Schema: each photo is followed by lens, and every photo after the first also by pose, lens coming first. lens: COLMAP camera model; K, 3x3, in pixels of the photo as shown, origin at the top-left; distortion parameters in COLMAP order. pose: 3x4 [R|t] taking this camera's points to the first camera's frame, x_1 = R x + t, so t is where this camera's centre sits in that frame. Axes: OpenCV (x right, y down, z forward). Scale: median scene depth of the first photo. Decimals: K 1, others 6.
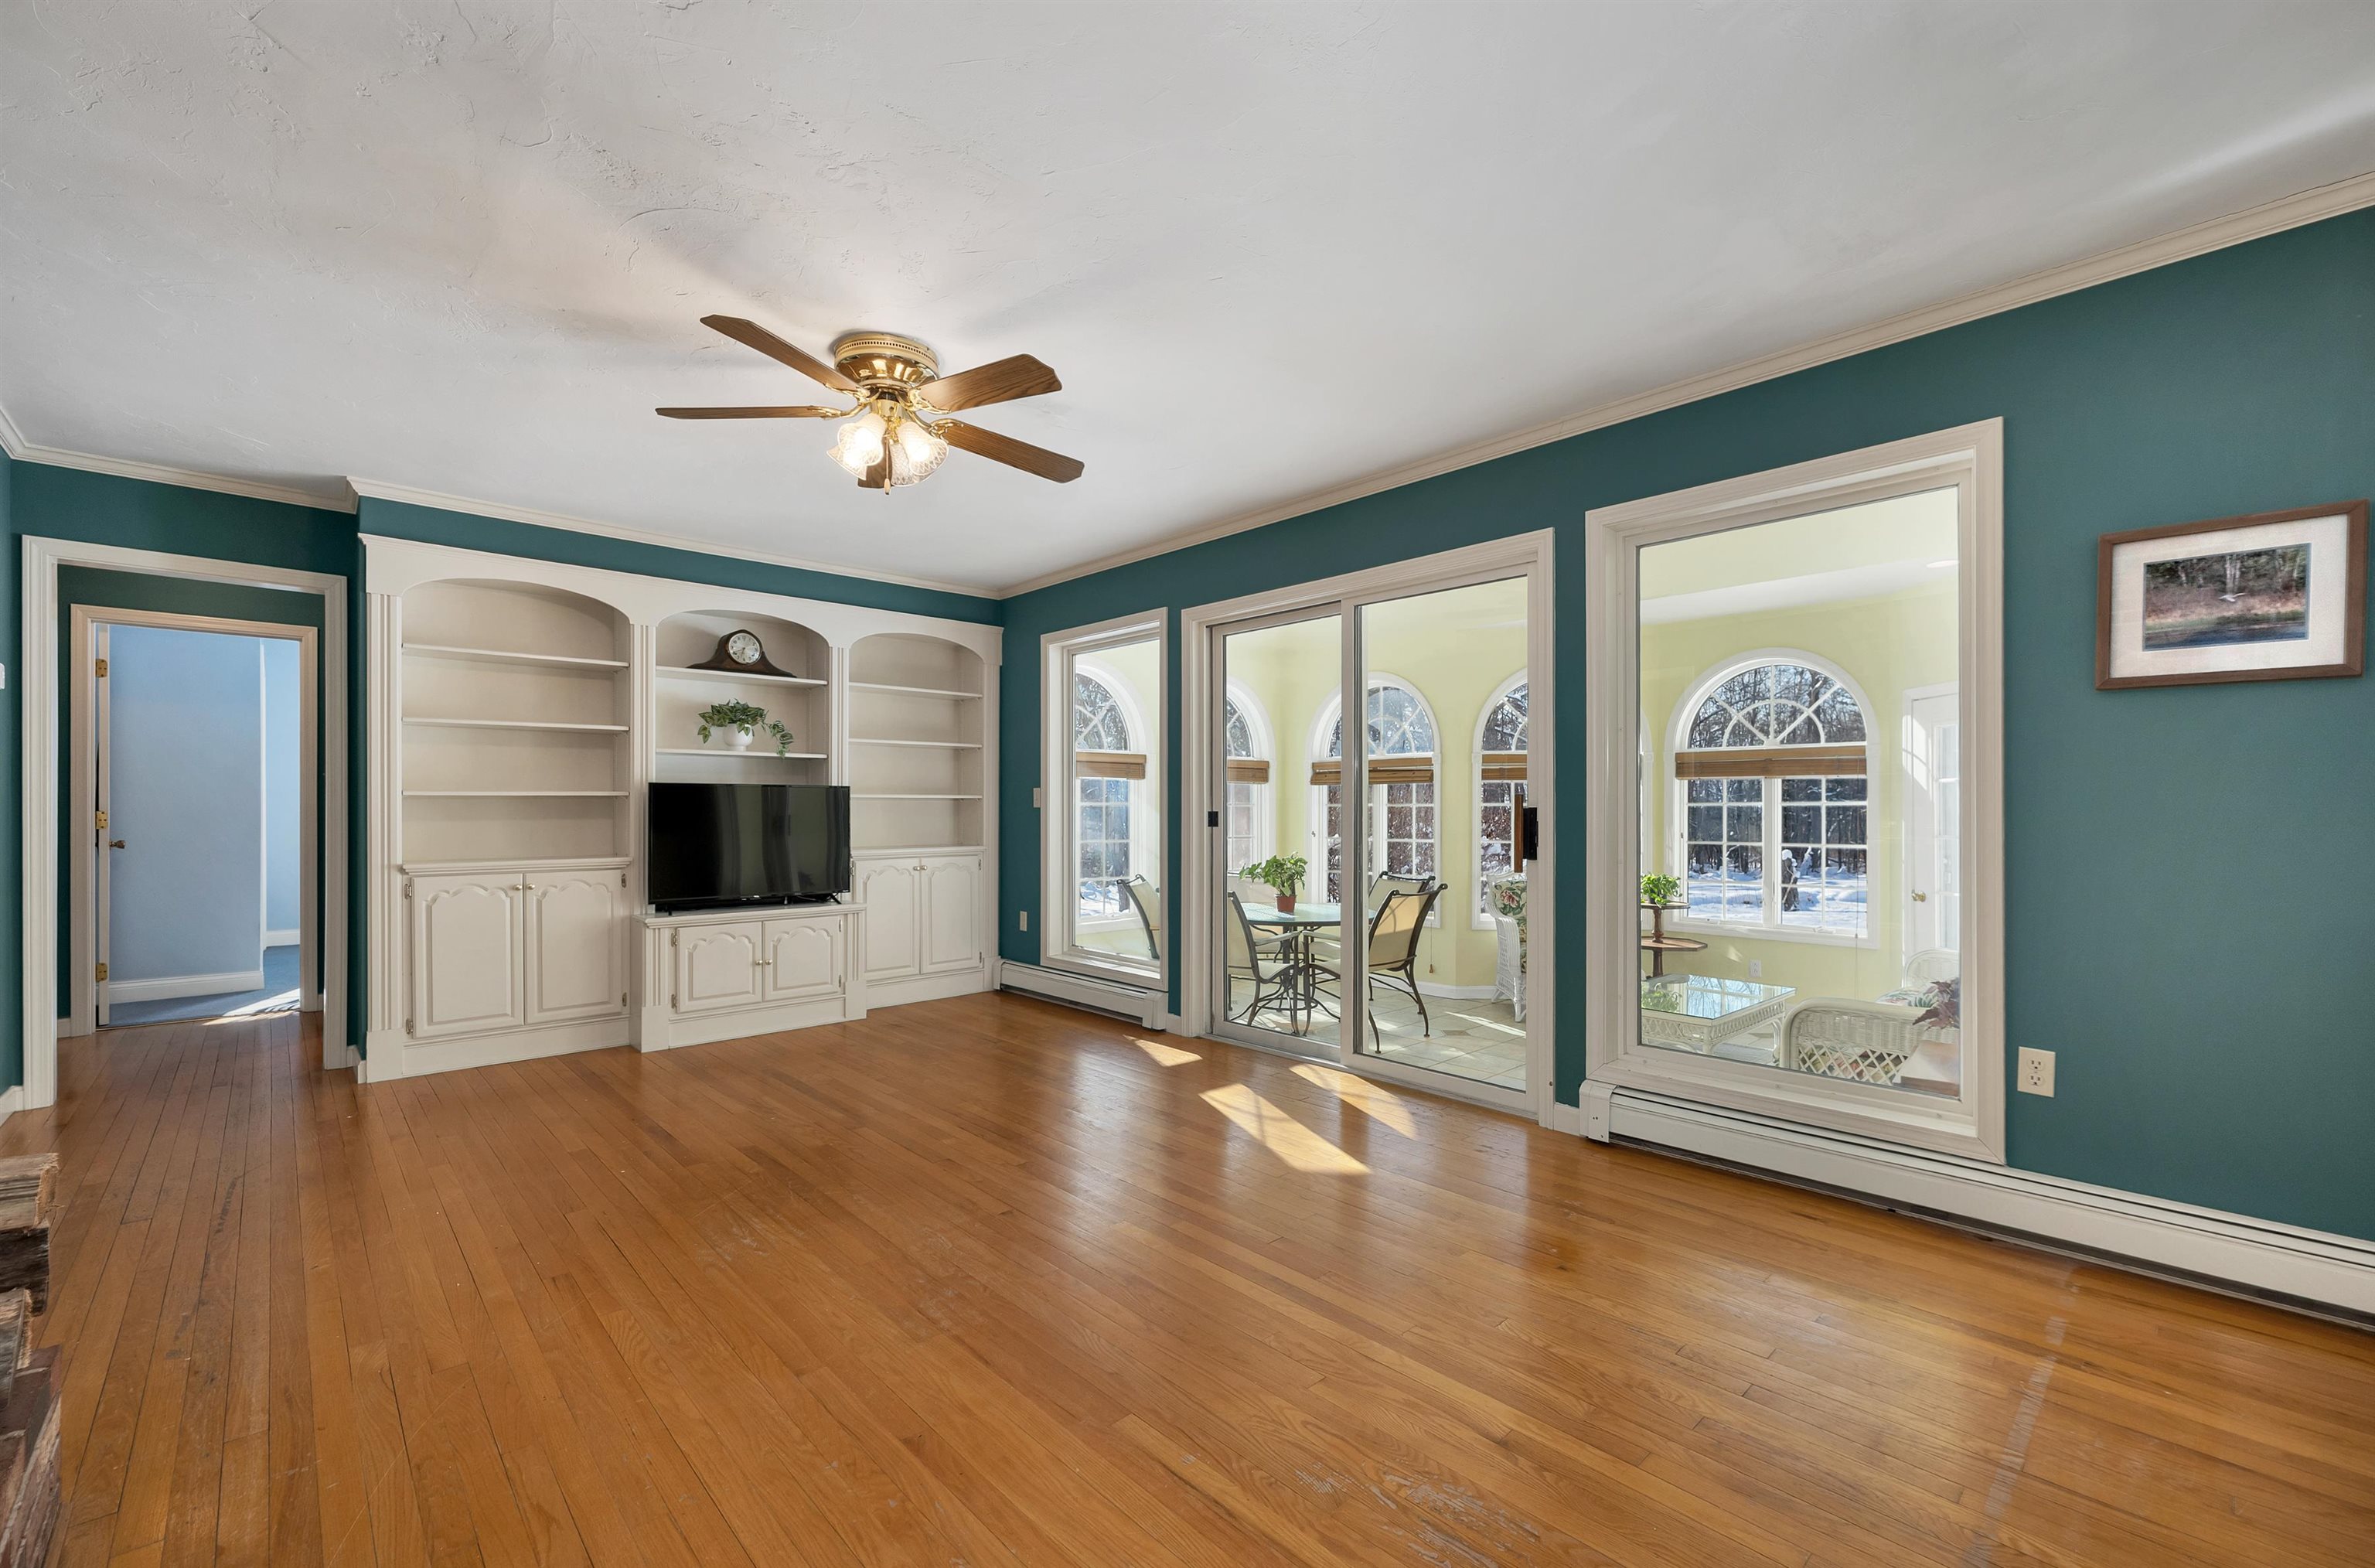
lens RADIAL K [[966.6, 0, 1187.2], [0, 966.6, 808.4], [0, 0, 1]] dist [-0.015509, -0.000123]
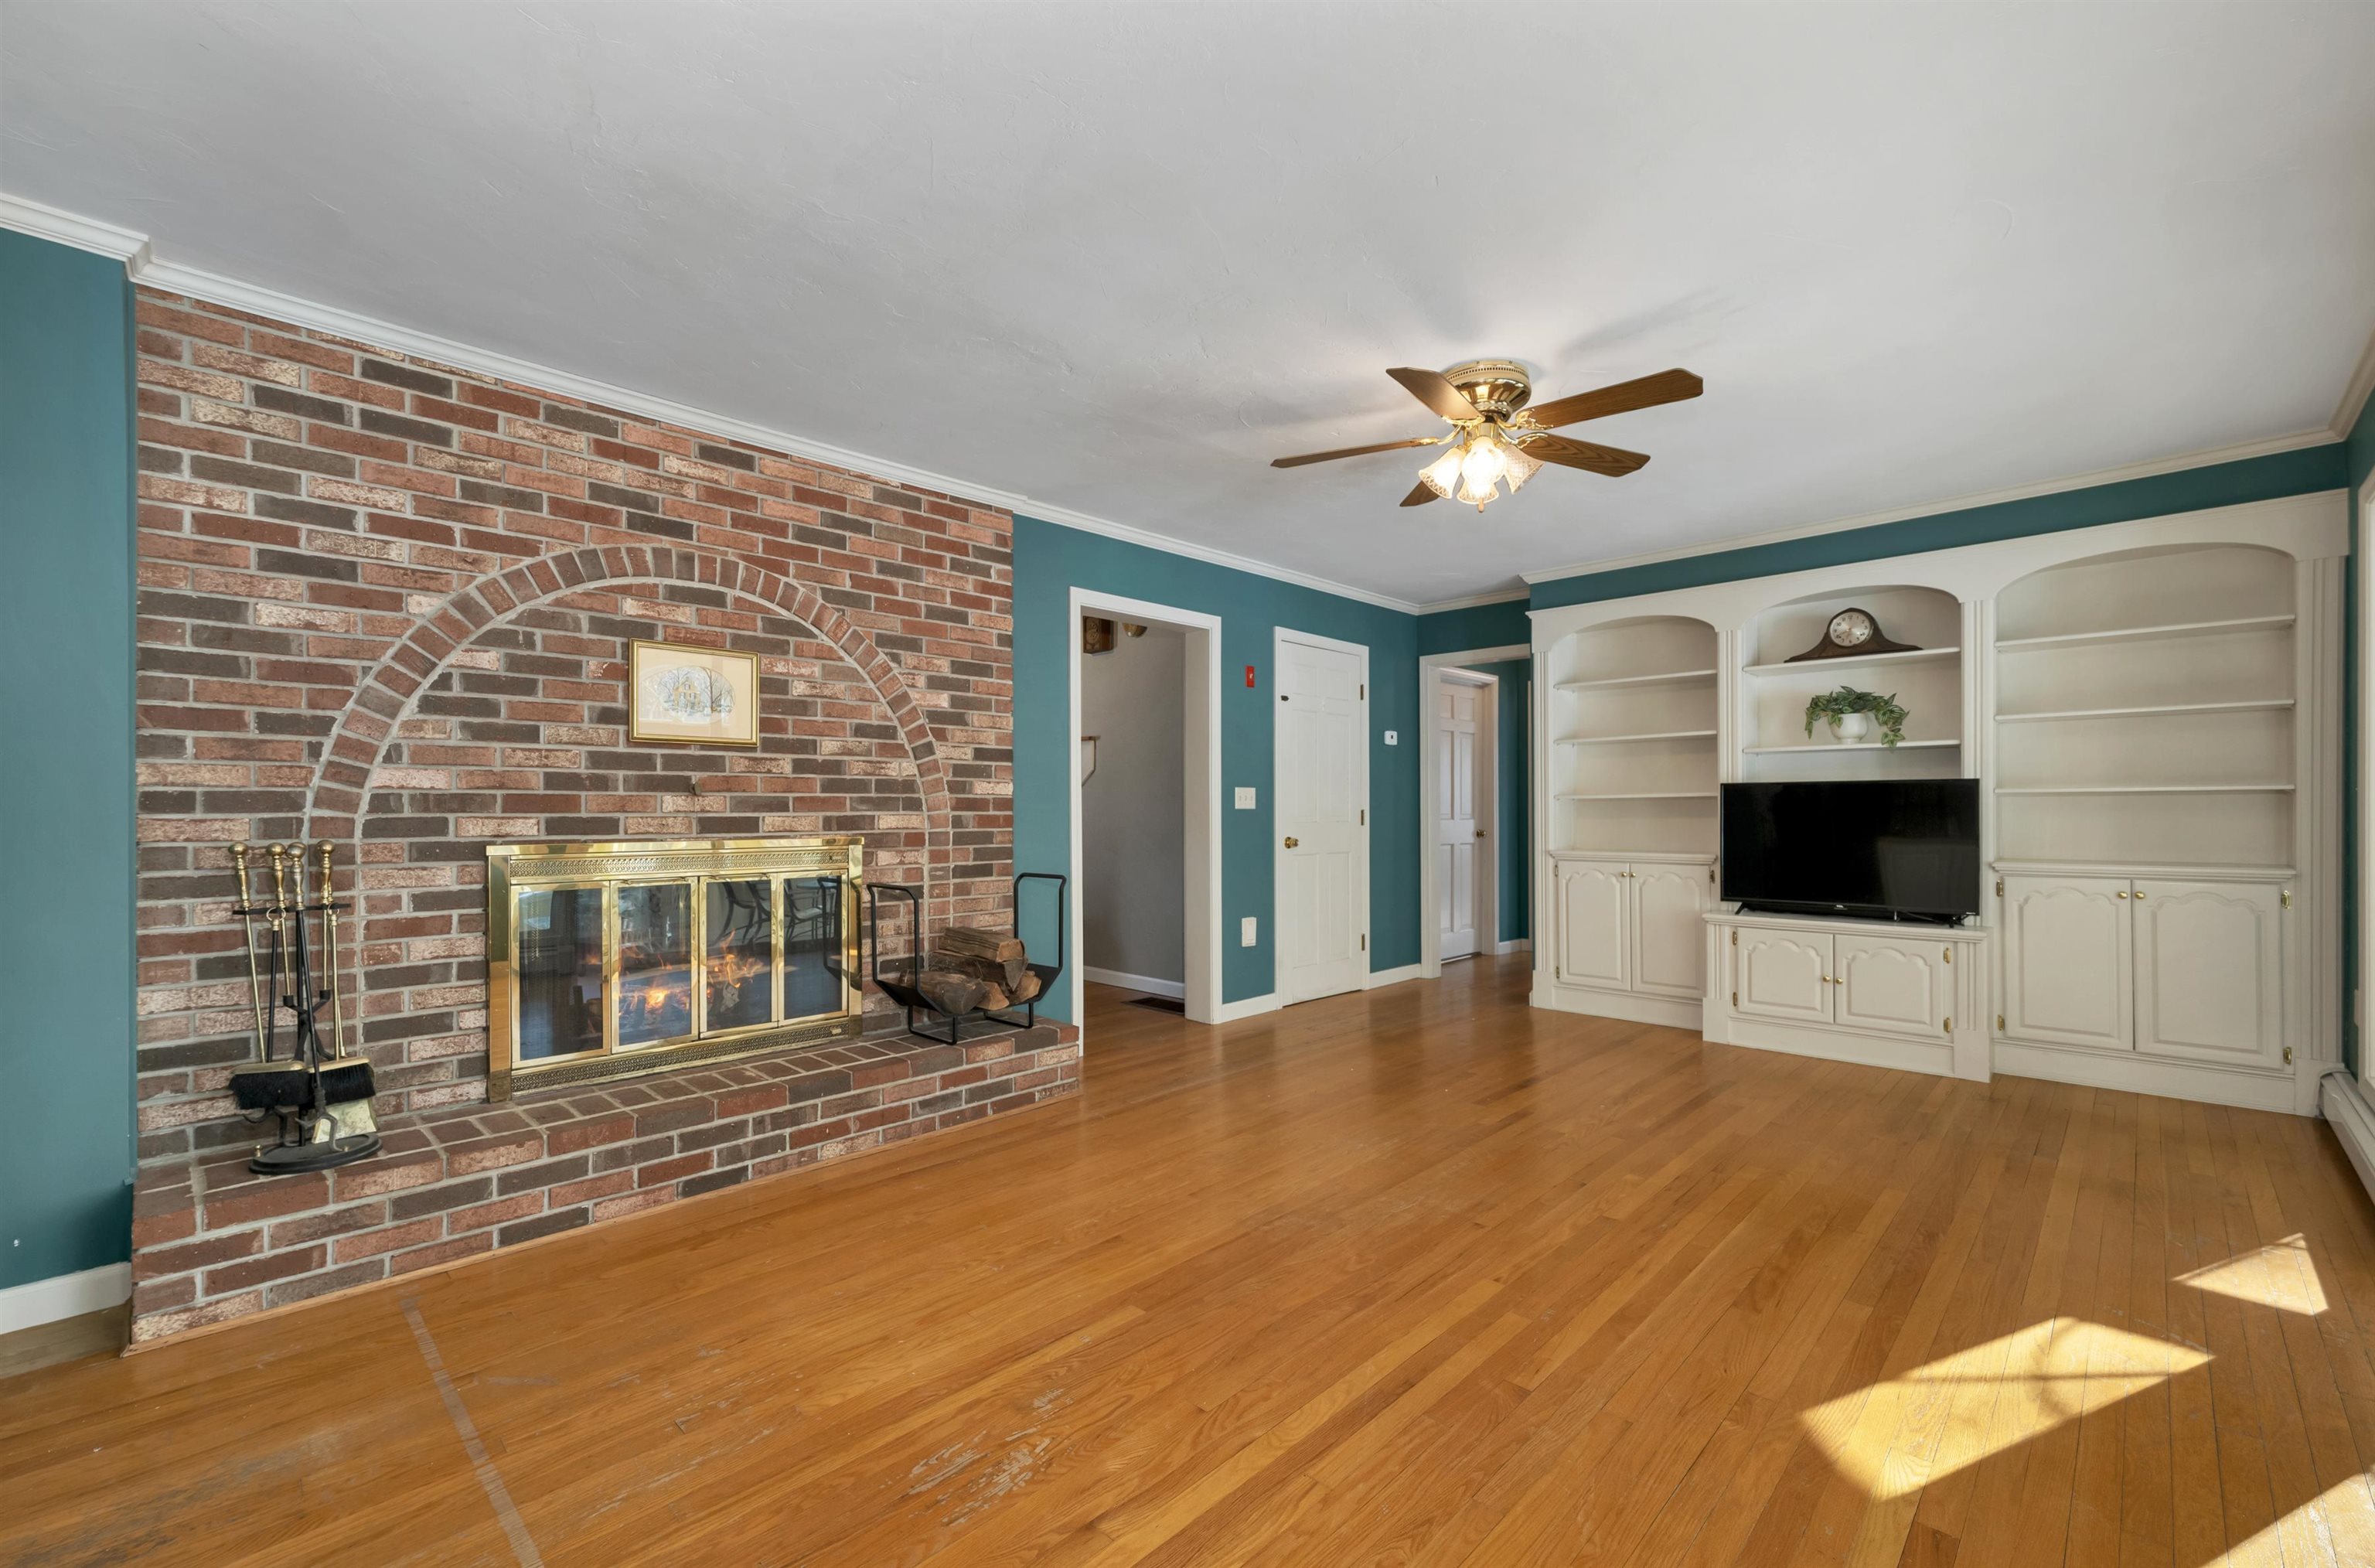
lens RADIAL K [[966.6, 0, 1187.2], [0, 966.6, 808.4], [0, 0, 1]] dist [-0.015509, -0.000123]
pose [[0.031849, -0.000857, -0.999492, 0.452410], [0.005062, 0.999987, -0.000696, -0.001566], [0.999480, -0.005037, 0.031853, 0.393734]]
